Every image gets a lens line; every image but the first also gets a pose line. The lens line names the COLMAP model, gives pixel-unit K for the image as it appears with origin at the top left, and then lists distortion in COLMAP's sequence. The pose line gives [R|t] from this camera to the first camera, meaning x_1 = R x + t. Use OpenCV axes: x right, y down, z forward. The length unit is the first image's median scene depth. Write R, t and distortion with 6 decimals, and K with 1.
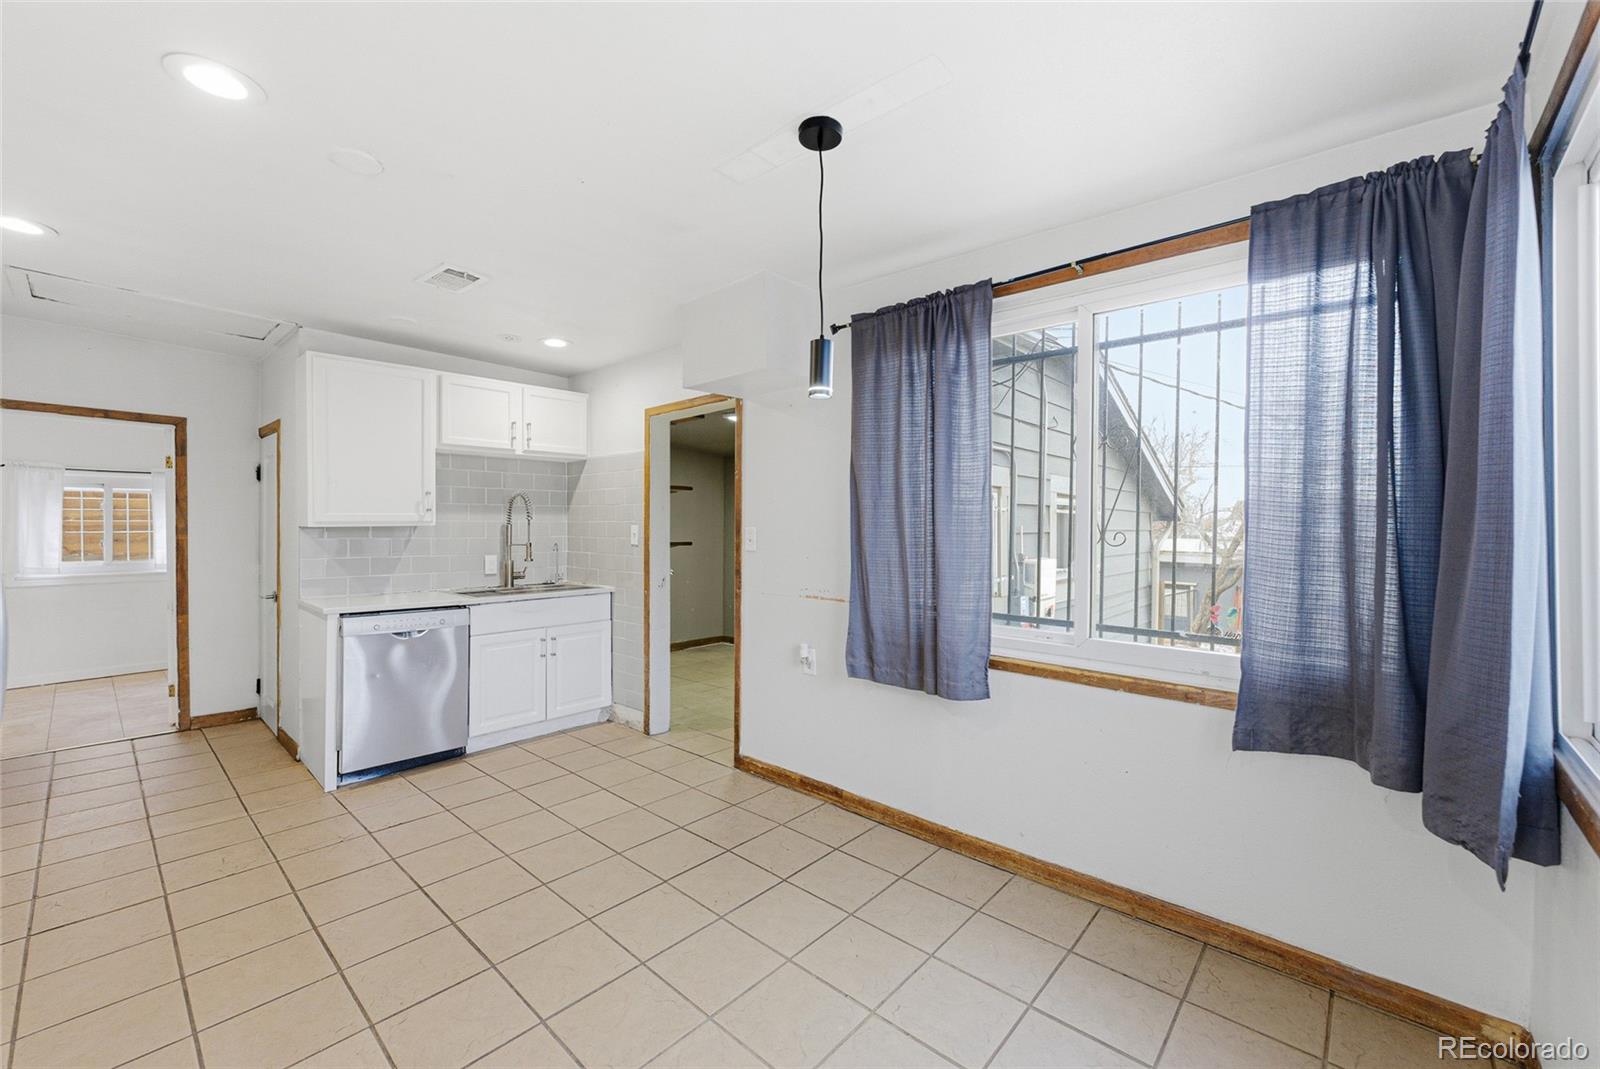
lens RADIAL K [[648.2, 0, 803.8], [0, 648.2, 530.1], [0, 0, 1]] dist [-0.004752, 0.001463]
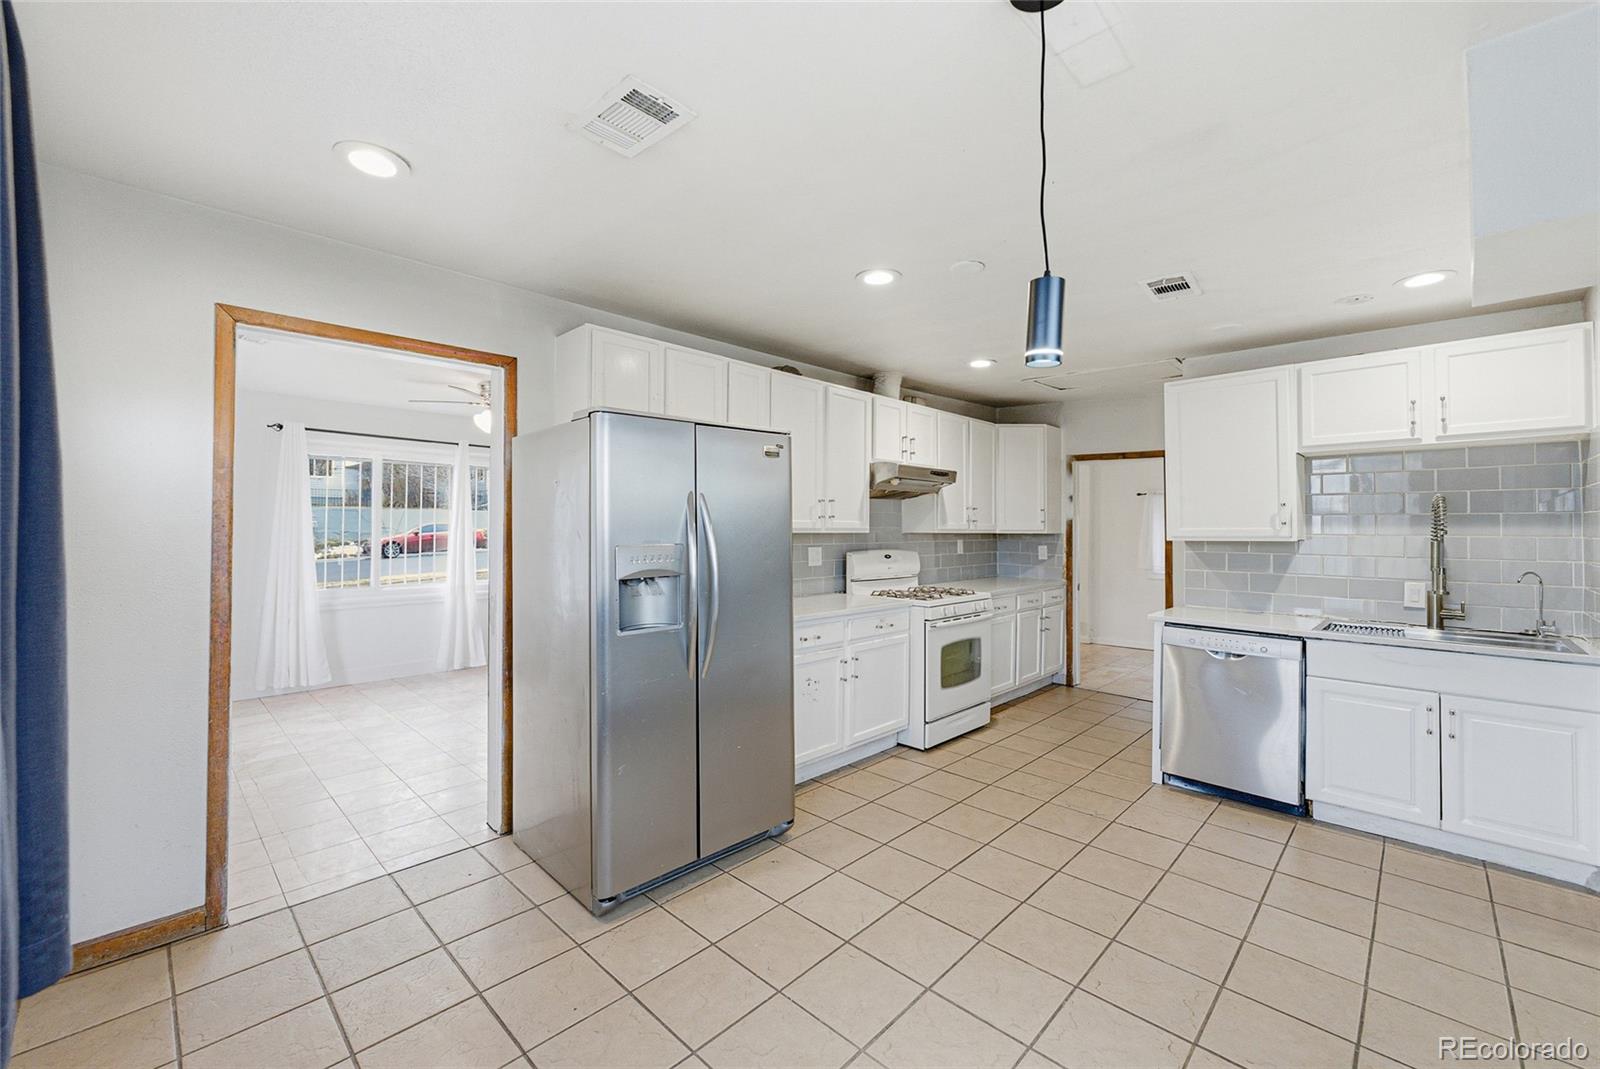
lens RADIAL K [[648.2, 0, 796.3], [0, 648.2, 524.9], [0, 0, 1]] dist [-0.004752, 0.001463]
pose [[-0.036856, -0.008201, -0.999287, 0.326679], [-0.011811, 0.999900, -0.007770, -0.014989], [0.999251, 0.011516, -0.036949, 0.360745]]
